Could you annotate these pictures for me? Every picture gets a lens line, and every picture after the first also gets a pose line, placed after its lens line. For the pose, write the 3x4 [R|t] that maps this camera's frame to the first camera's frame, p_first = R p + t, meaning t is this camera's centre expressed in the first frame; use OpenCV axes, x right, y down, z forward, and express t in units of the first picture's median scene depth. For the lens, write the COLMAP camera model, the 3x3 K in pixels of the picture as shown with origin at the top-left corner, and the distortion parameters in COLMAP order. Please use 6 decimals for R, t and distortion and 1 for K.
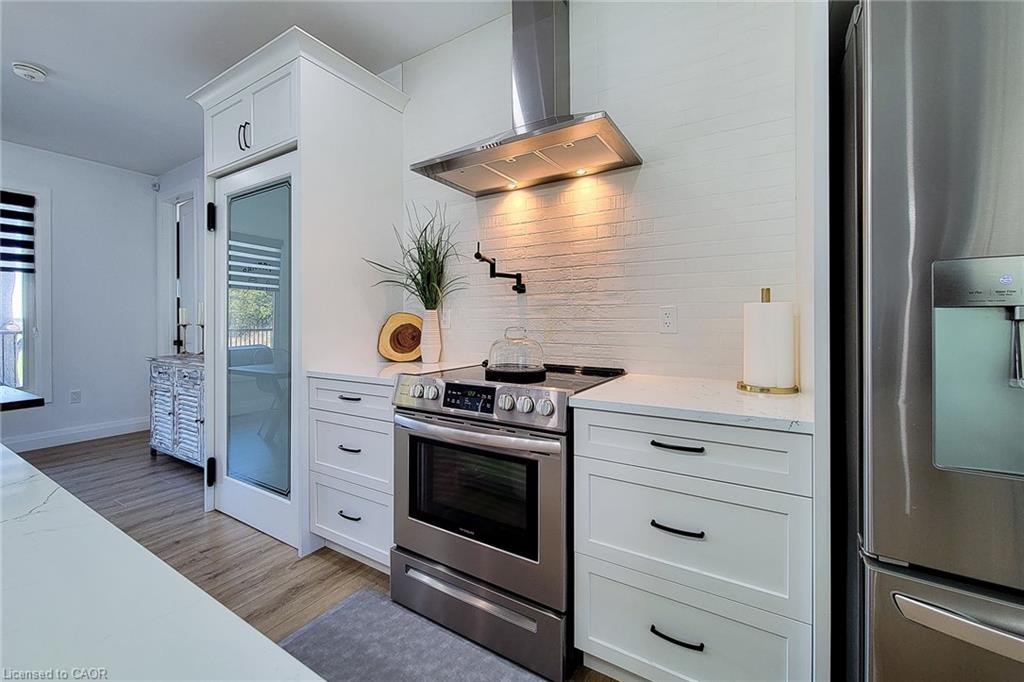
lens RADIAL K [[412.9, 0, 507.3], [0, 412.9, 322.5], [0, 0, 1]] dist [0.007319, 0.000098]
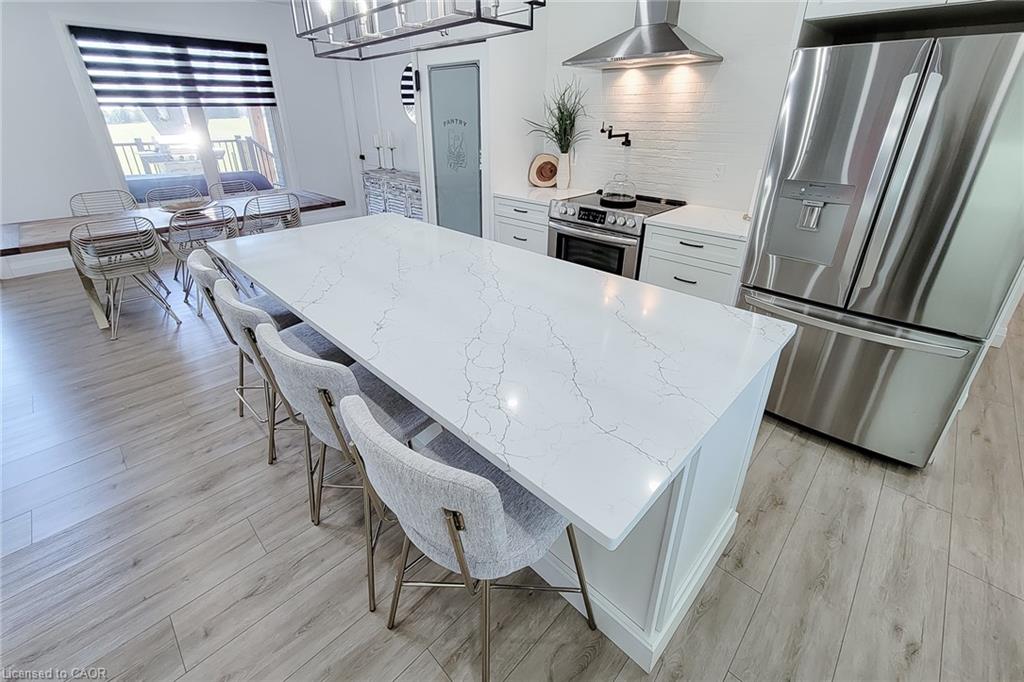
lens RADIAL K [[436.4, 0, 501.9], [0, 436.4, 299.9], [0, 0, 1]] dist [0.001388, 0.000034]
pose [[0.973510, 0.090079, -0.210155, -0.029232], [0.000301, 0.918620, 0.395142, -0.199070], [0.228646, -0.384737, 0.894258, -0.812166]]
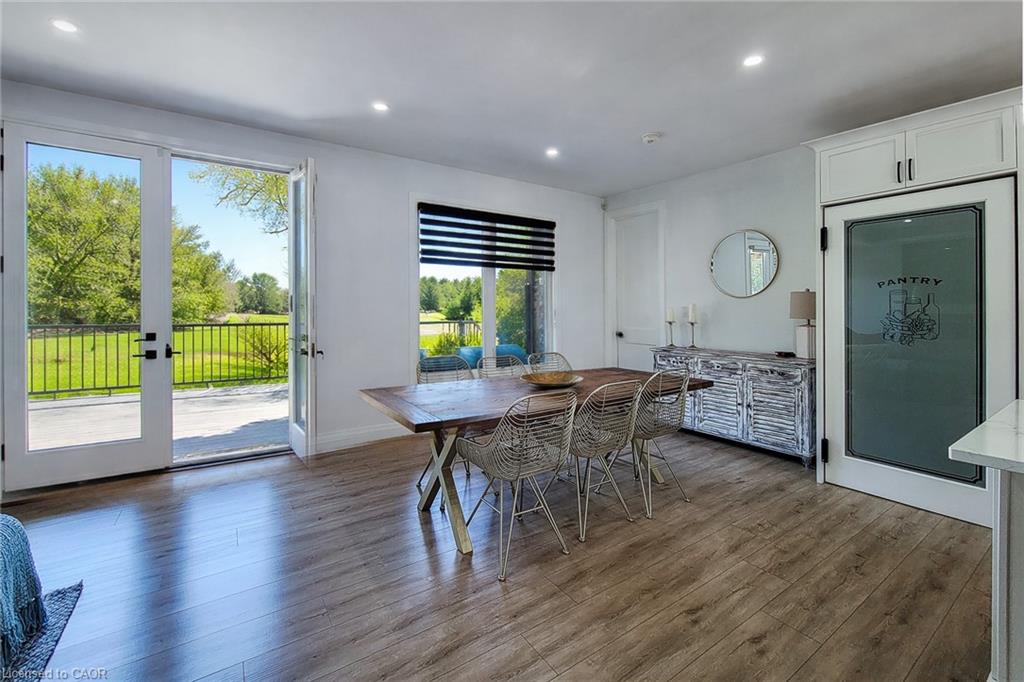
lens RADIAL K [[428.7, 0, 507.7], [0, 428.7, 307.2], [0, 0, 1]] dist [0.000409, -0.000083]
pose [[0.911383, 0.002615, -0.411550, -1.339391], [-0.004117, 0.999988, -0.002763, -0.063319], [0.411538, 0.004213, 0.911383, -0.661747]]
